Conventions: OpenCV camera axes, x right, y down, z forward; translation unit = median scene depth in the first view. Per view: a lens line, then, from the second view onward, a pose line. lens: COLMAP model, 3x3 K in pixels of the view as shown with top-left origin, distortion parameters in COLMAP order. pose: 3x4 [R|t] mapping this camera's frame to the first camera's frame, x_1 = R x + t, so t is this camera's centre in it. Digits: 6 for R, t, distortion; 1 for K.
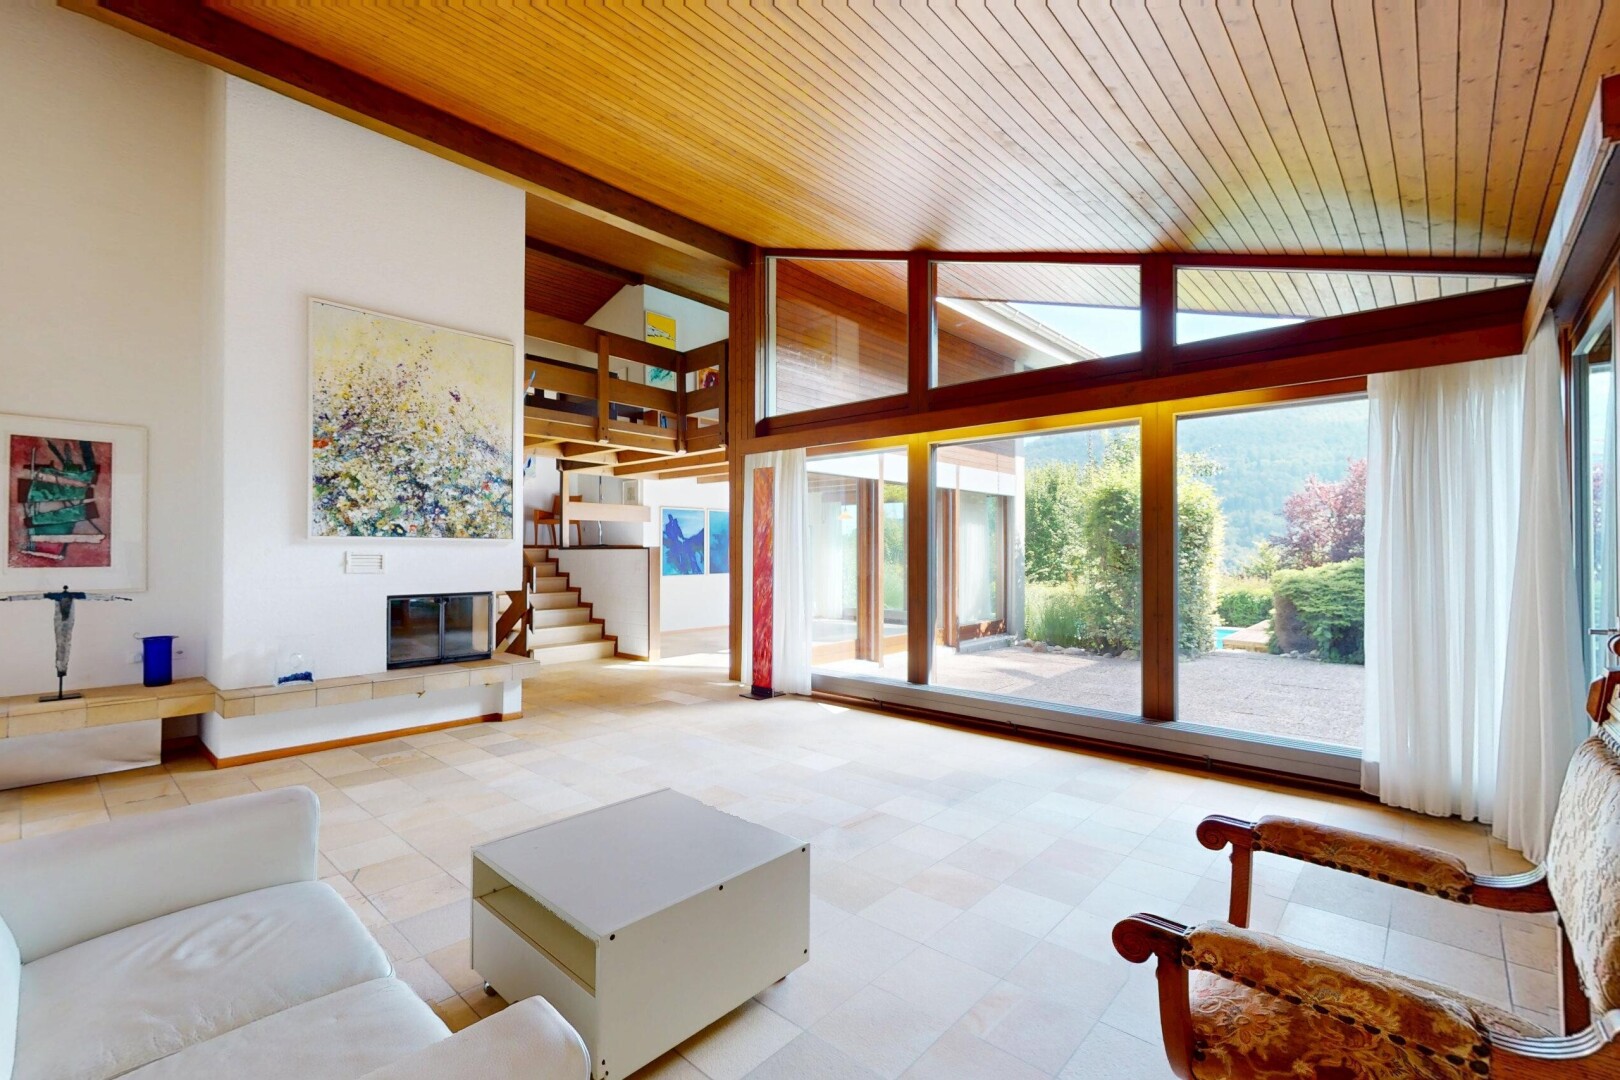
lens RADIAL K [[701.4, 0, 810.4], [0, 701.4, 543.5], [0, 0, 1]] dist [-0.000109, -0.000027]
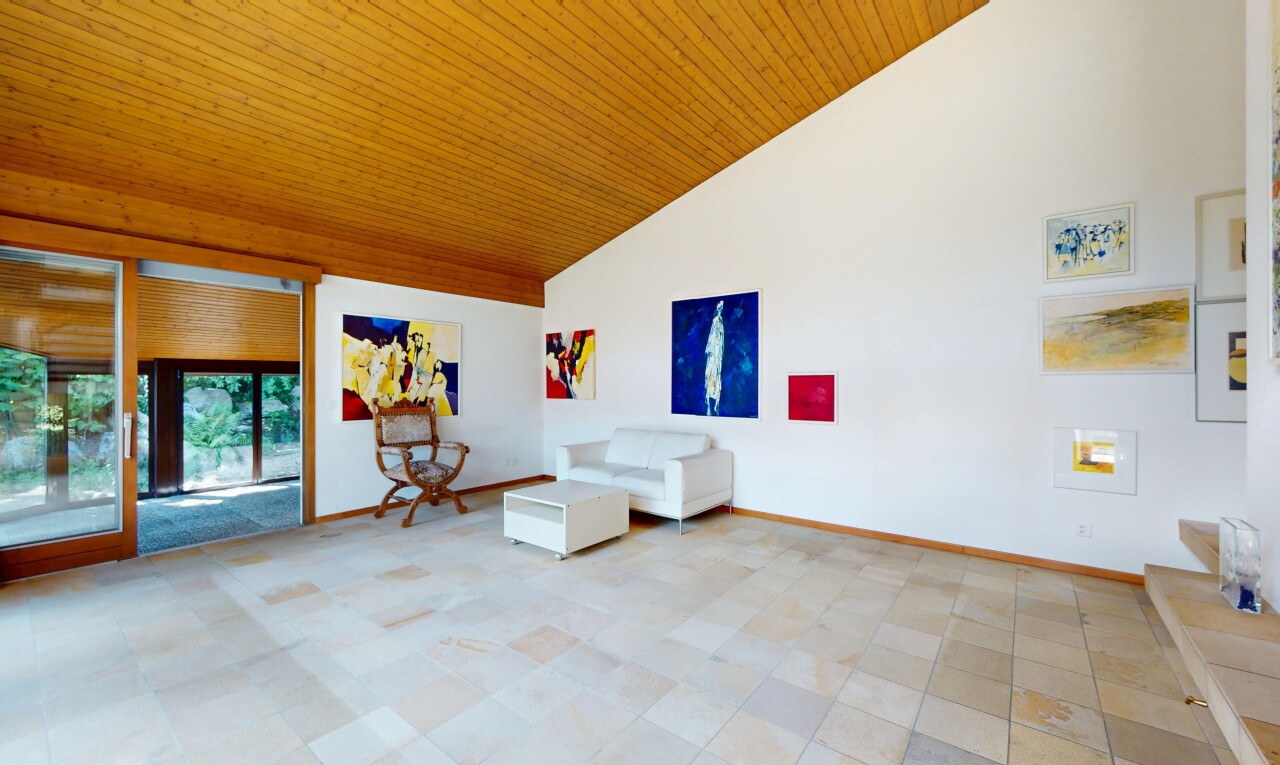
lens RADIAL K [[498.0, 0, 640.0], [0, 498.0, 384.2], [0, 0, 1]] dist [0.003254, -0.000855]
pose [[-0.997148, -0.000803, -0.075466, -0.201453], [-0.000105, 0.999957, -0.009243, 0.015327], [0.075470, -0.009208, -0.997106, 1.570800]]
